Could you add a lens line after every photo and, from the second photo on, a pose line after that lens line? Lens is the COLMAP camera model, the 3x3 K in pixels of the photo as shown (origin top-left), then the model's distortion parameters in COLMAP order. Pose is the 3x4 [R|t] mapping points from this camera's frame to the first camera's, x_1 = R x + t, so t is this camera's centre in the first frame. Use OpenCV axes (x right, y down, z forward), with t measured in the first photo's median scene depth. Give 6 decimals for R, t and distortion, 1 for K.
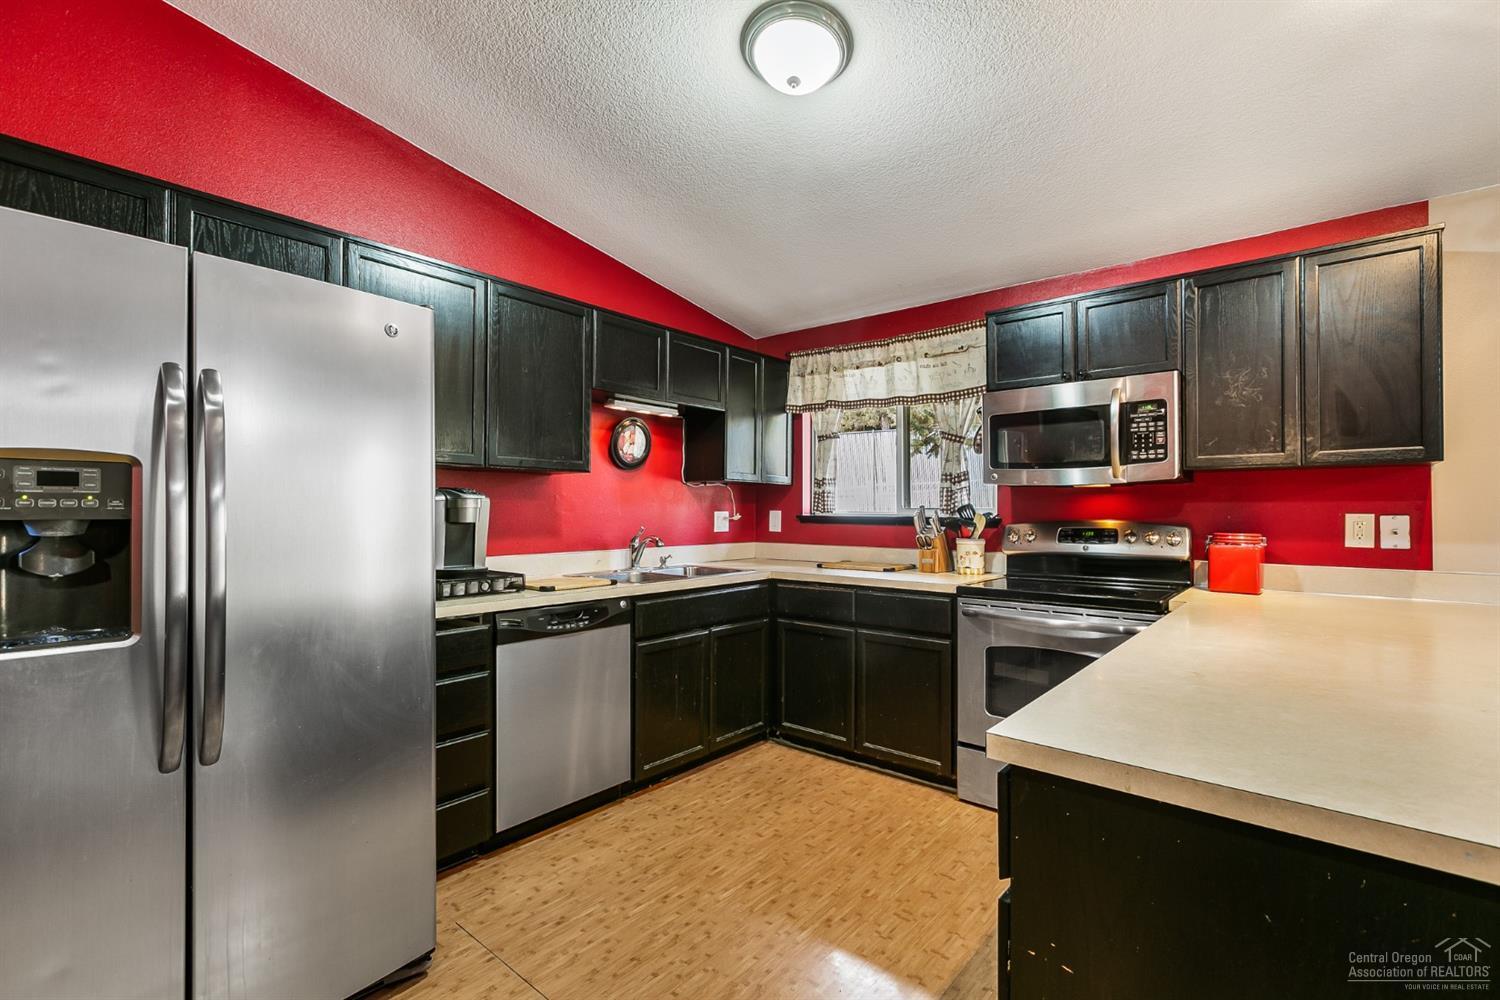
lens RADIAL K [[671.6, 0, 752.8], [0, 671.6, 503.1], [0, 0, 1]] dist [0.003678, -0.000060]
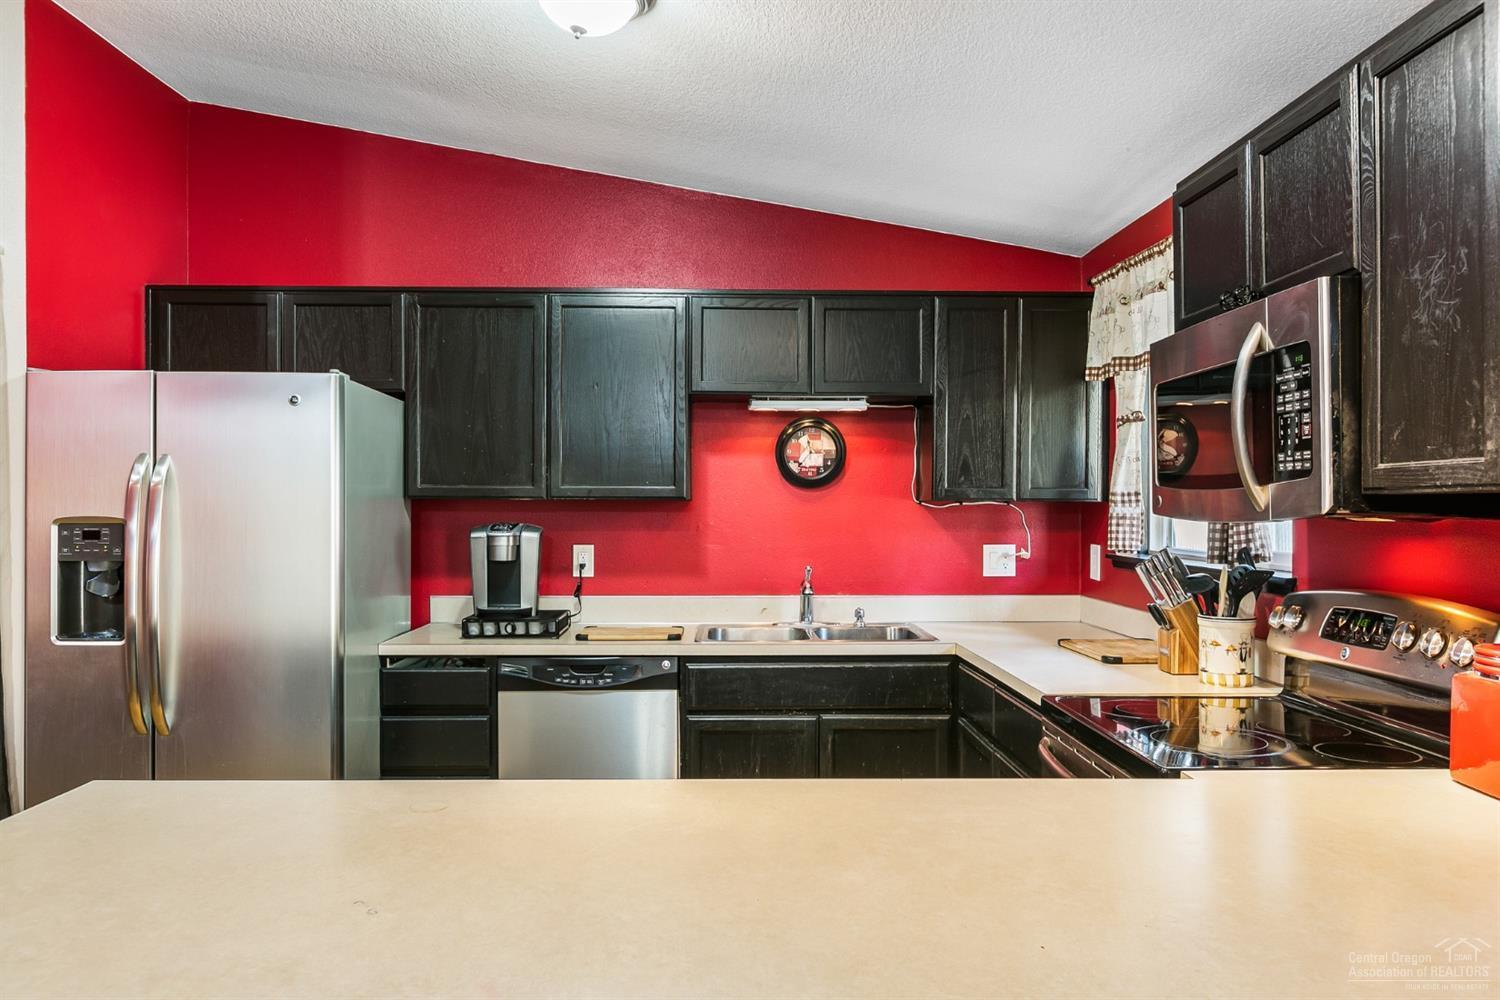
lens RADIAL K [[1081.5, 0, 748.1], [0, 1081.5, 502.8], [0, 0, 1]] dist [0.007031, 0.000639]
pose [[0.661409, -0.004878, -0.750010, 0.859928], [0.008604, 0.999962, 0.001083, -0.045933], [0.749976, -0.007169, 0.661426, 0.214407]]
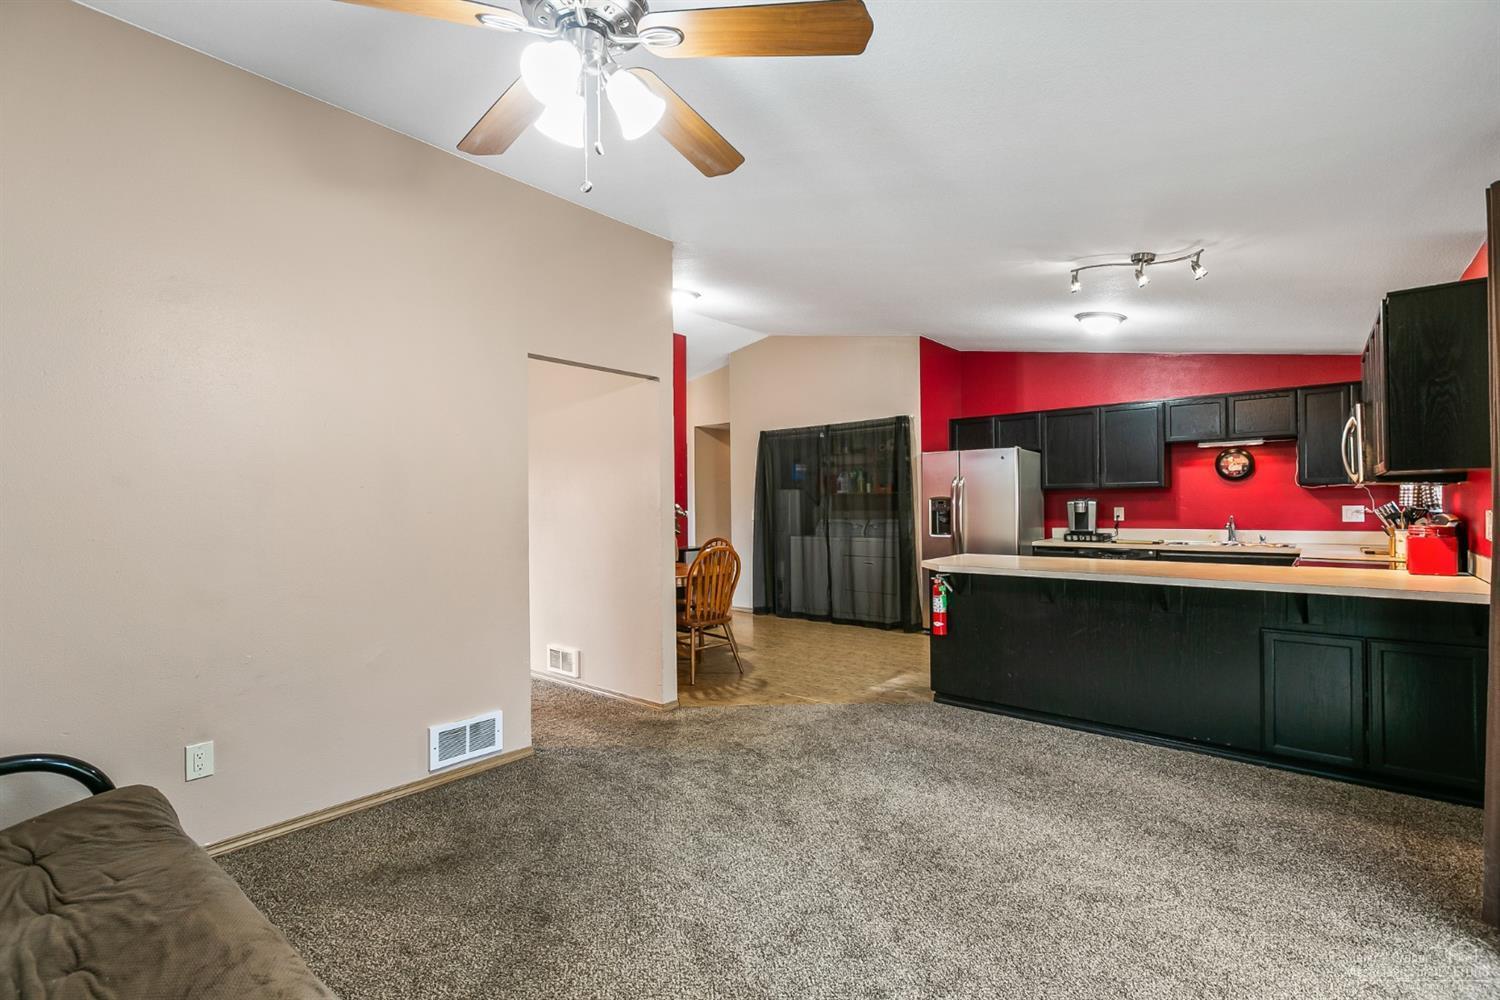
lens RADIAL K [[671.6, 0, 744.8], [0, 671.6, 504.3], [0, 0, 1]] dist [0.003678, -0.000060]
pose [[-0.005732, -0.004695, -0.999973, 1.869575], [0.021816, 0.999750, -0.004819, -0.013978], [0.999746, -0.021843, -0.005628, -0.216295]]
